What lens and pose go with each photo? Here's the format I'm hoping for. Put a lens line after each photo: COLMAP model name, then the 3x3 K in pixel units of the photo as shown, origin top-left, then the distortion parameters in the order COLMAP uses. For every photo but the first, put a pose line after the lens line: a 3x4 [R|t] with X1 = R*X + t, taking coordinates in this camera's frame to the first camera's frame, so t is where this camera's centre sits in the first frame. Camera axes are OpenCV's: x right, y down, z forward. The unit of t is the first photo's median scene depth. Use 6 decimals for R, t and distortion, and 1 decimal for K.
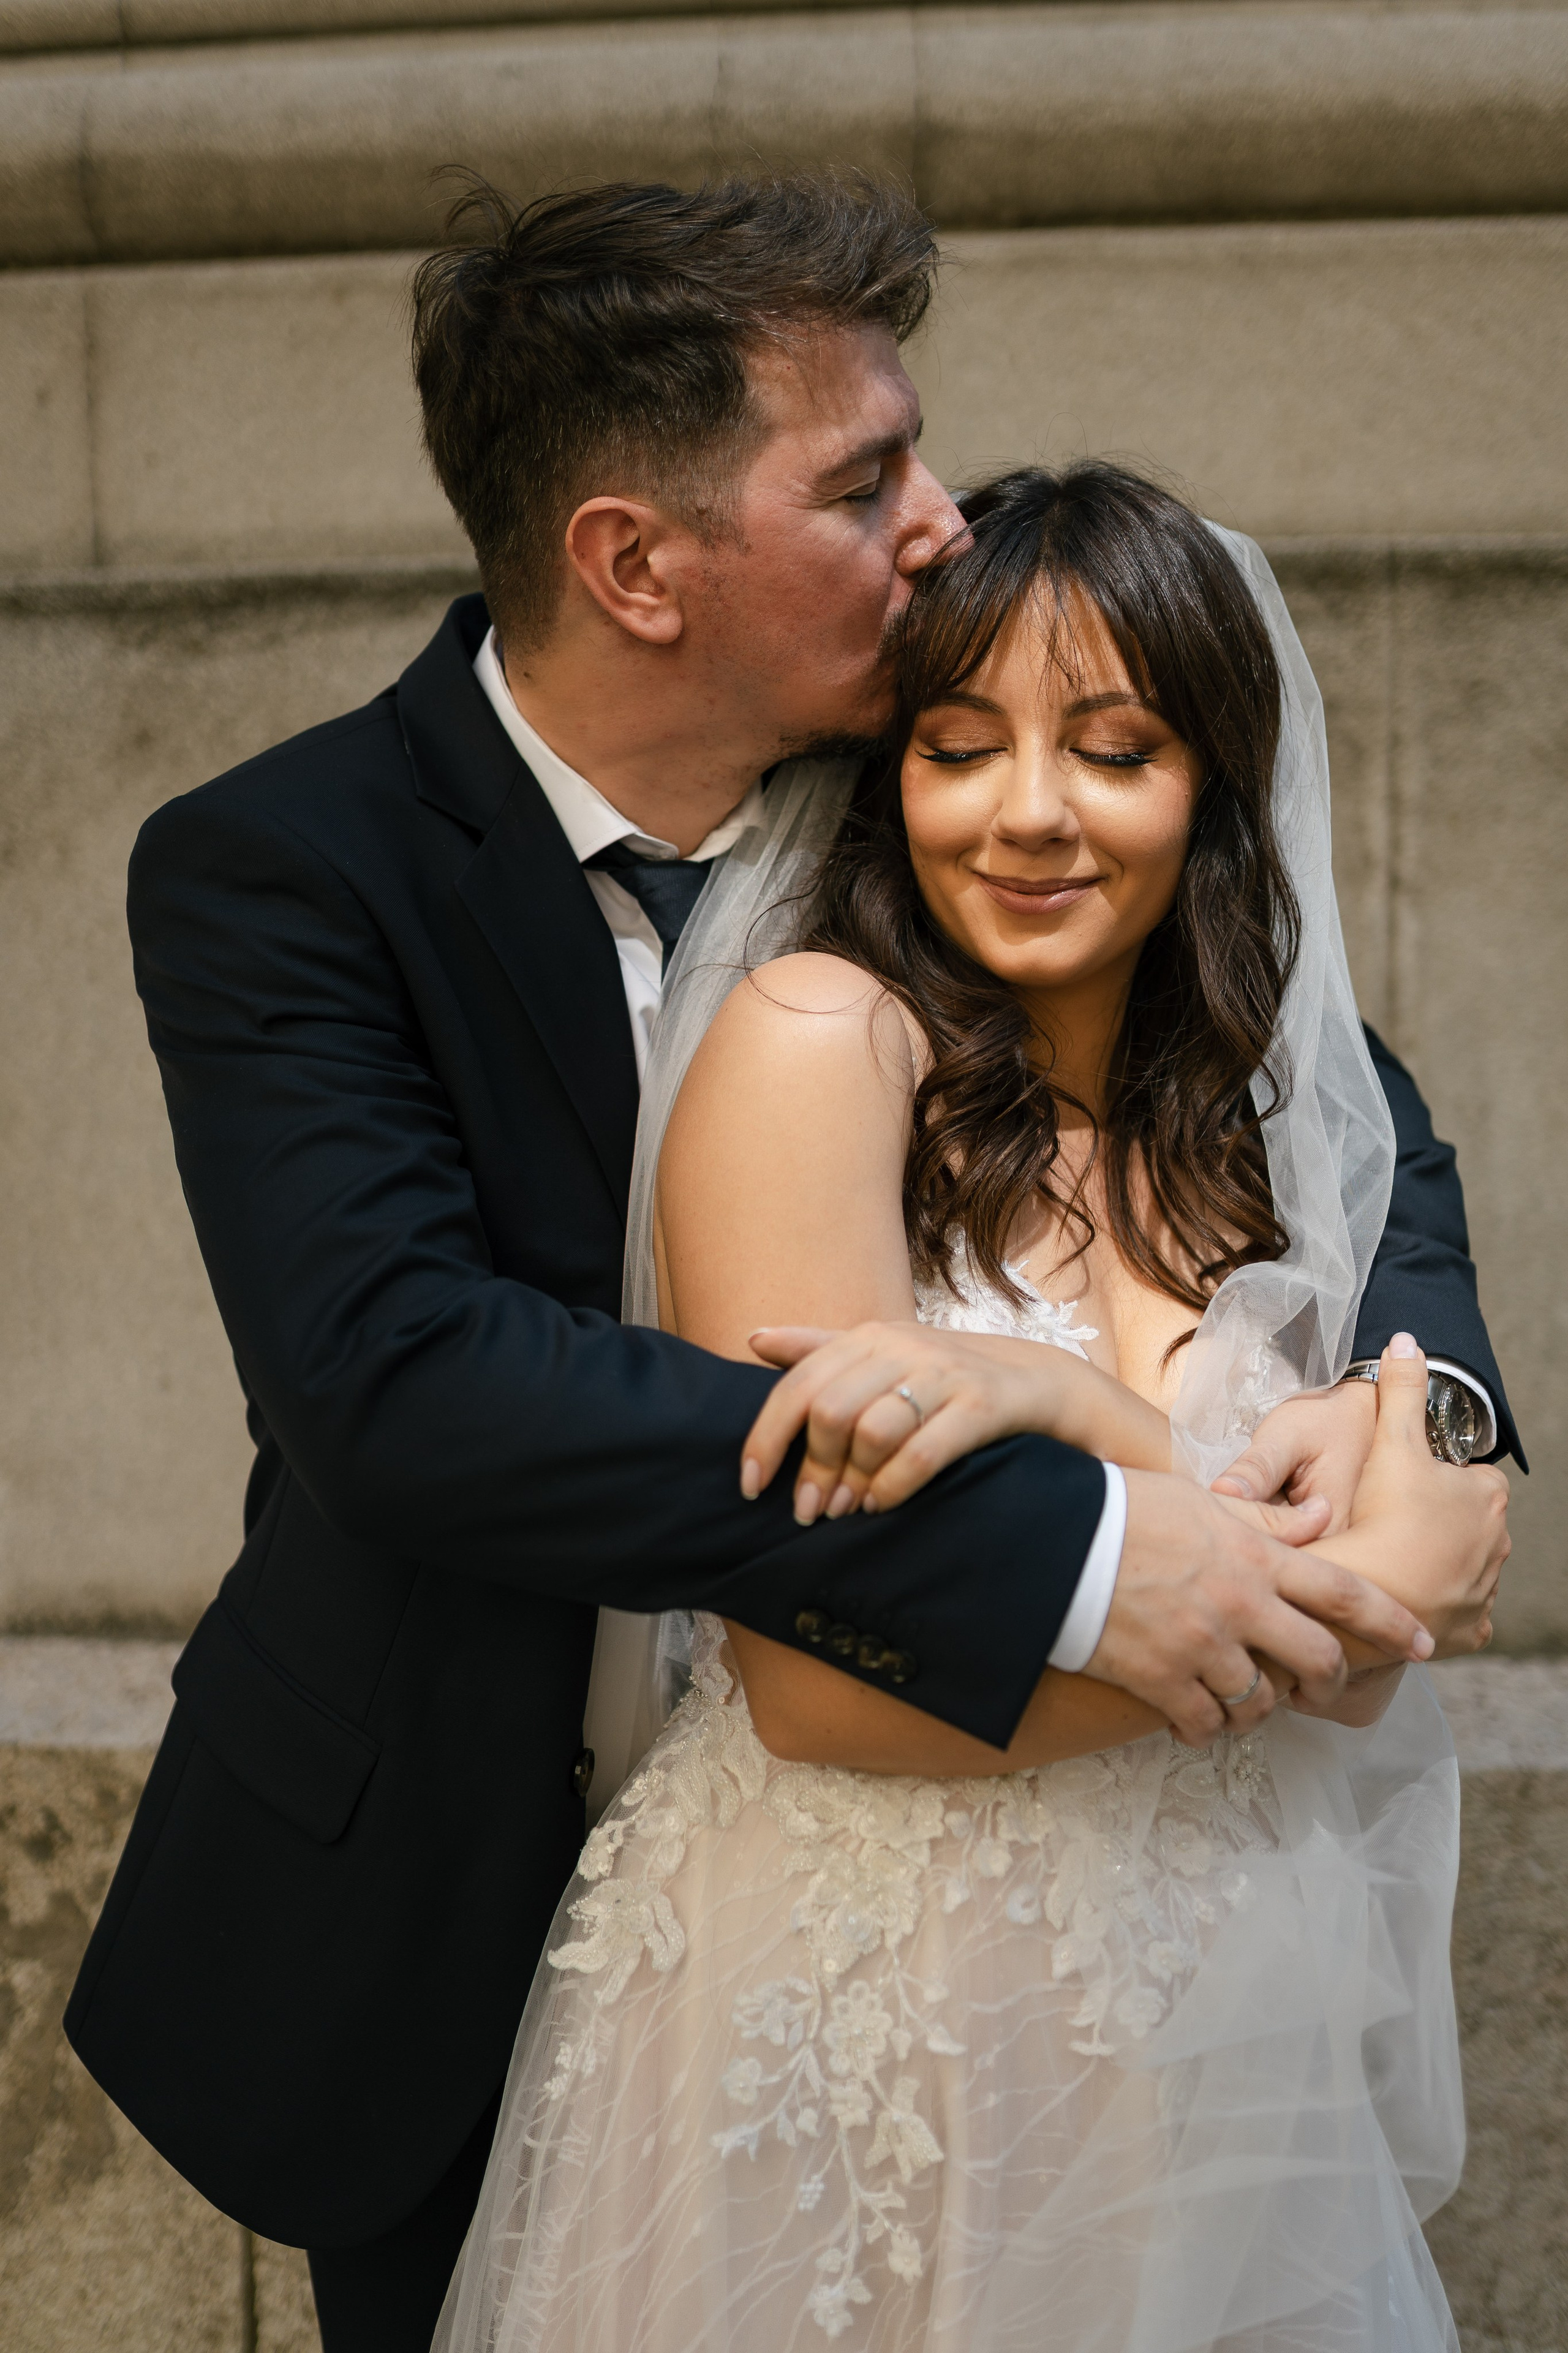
lens RADIAL K [[2479.5, 0, 784.0], [0, 2479.5, 1176.5], [0, 0, 1]] dist [0.010301, -0.014272]
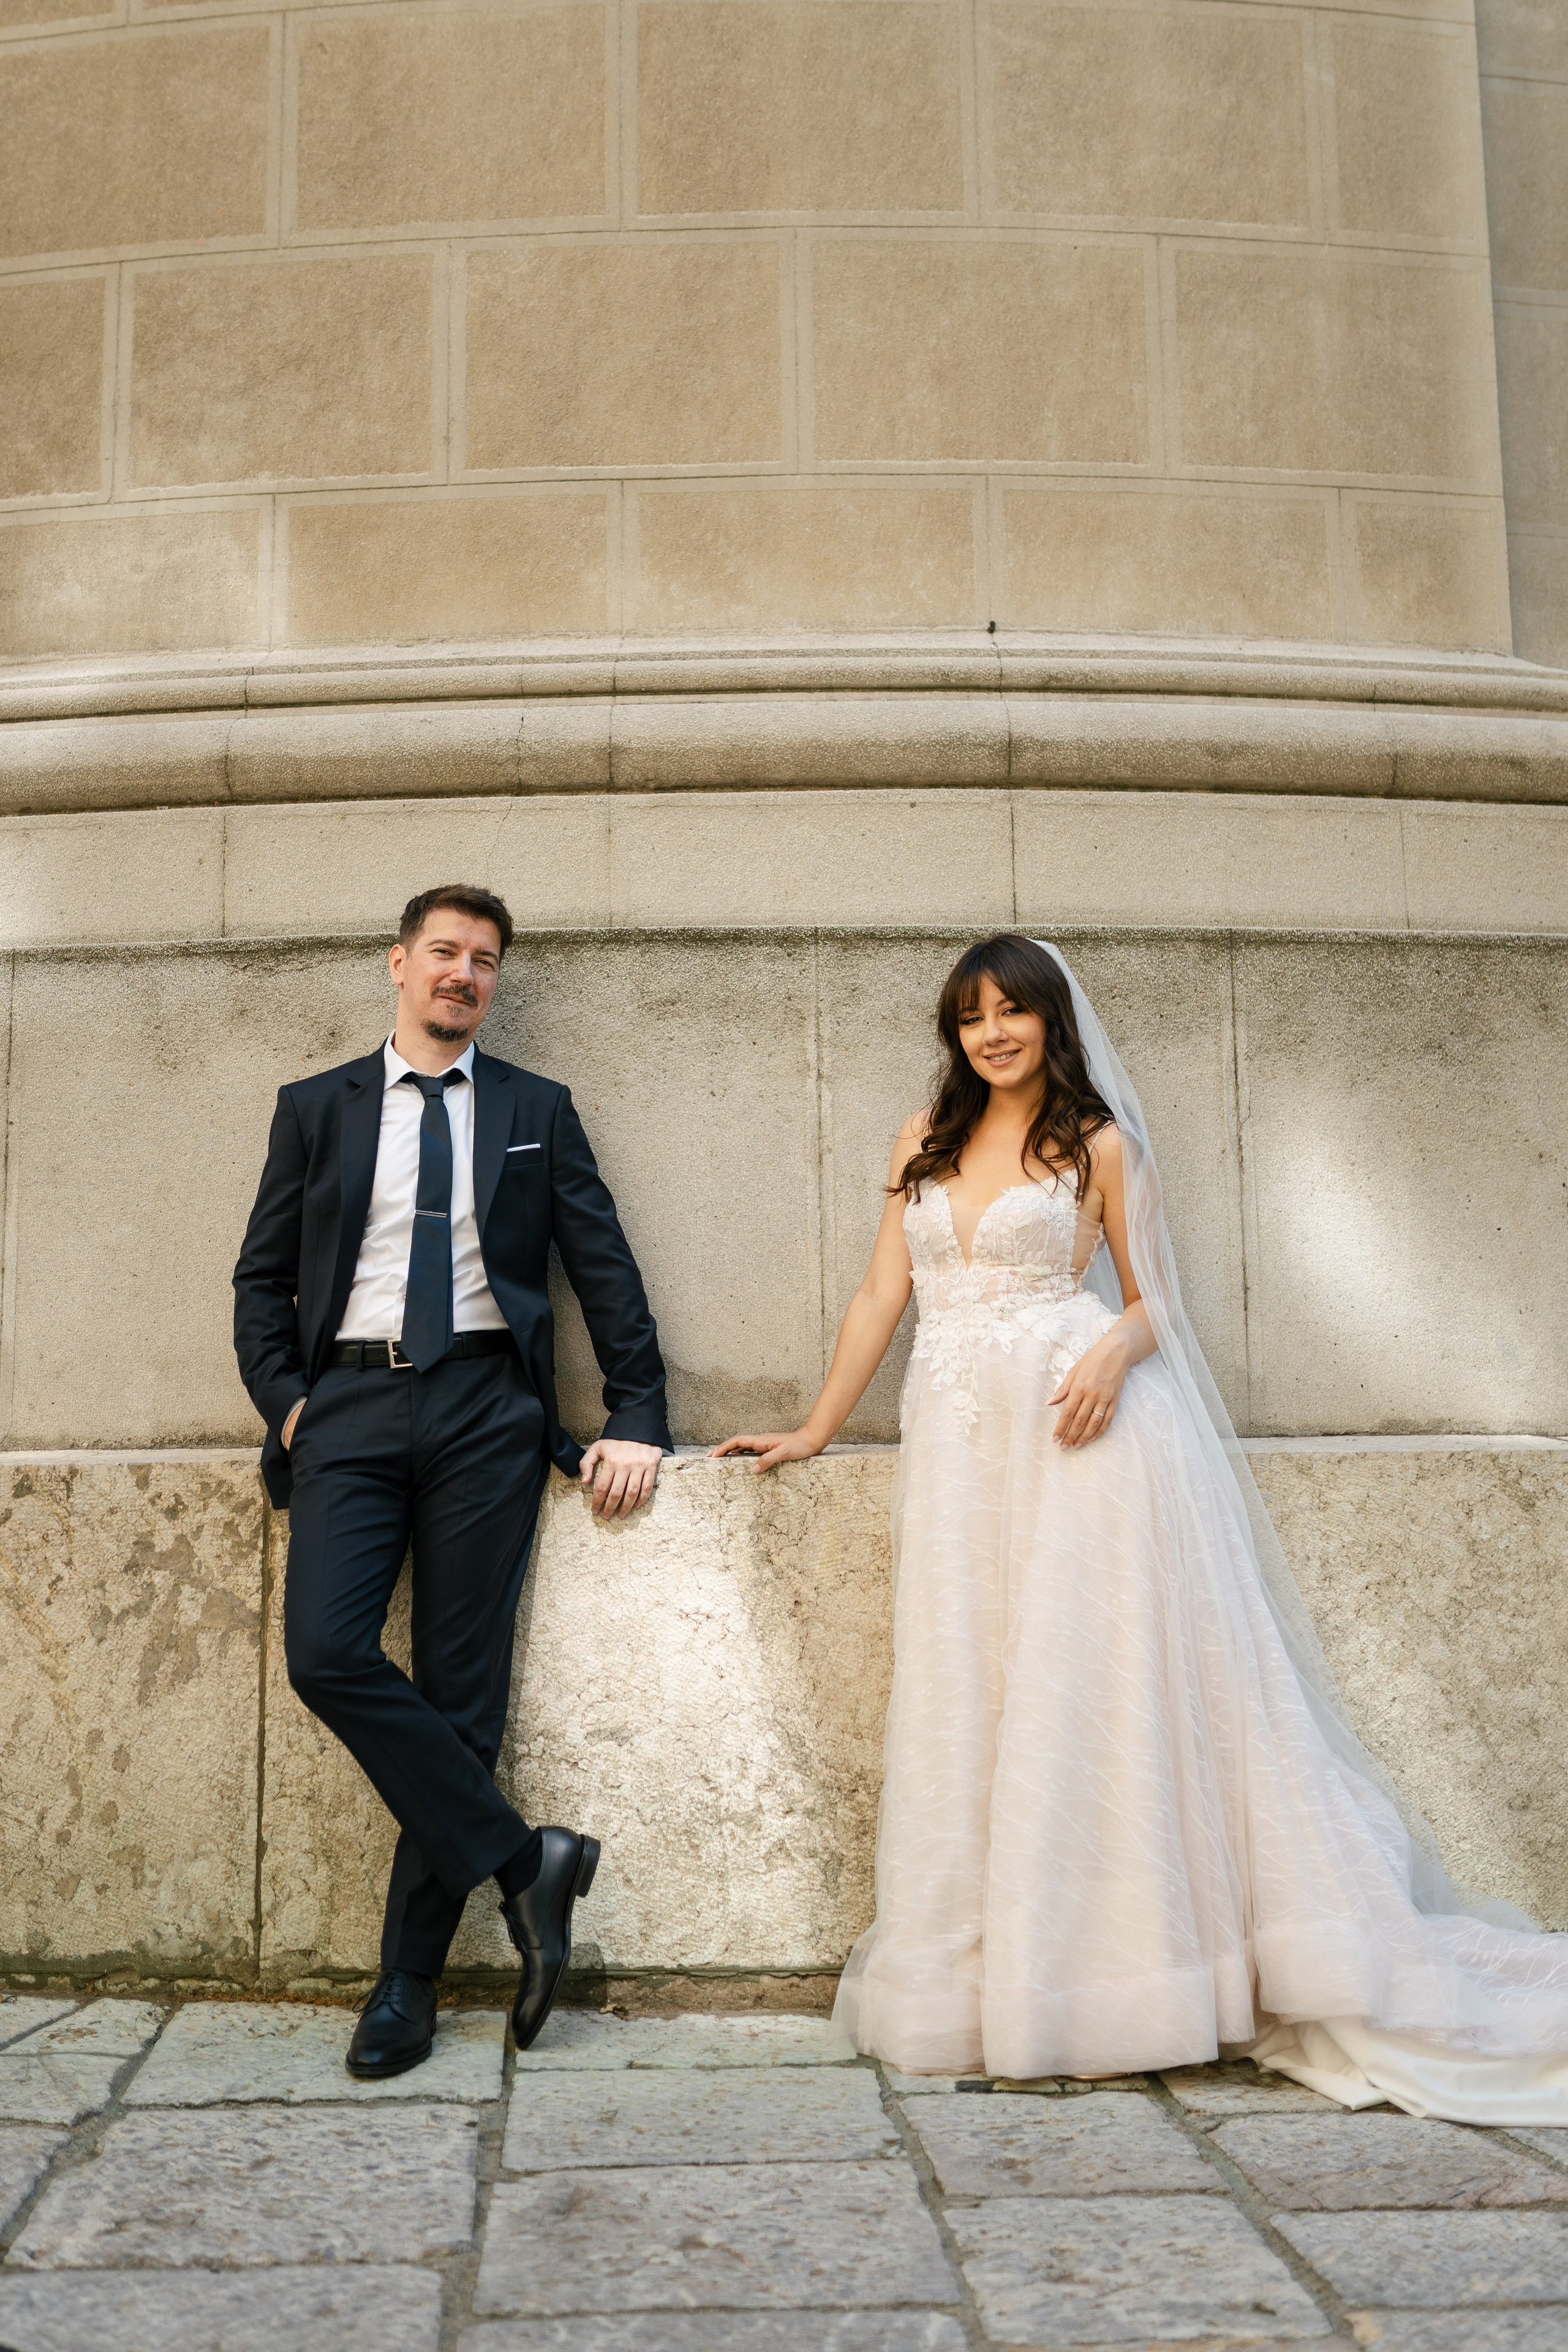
lens RADIAL K [[2273.8, 0, 784.0], [0, 2273.8, 1176.0], [0, 0, 1]] dist [0.009378, 0.001821]
pose [[0.999502, 0.005873, 0.031016, 0.153408], [0.000658, 0.978454, -0.206464, 0.380856], [-0.031561, 0.206381, 0.977963, -0.936529]]
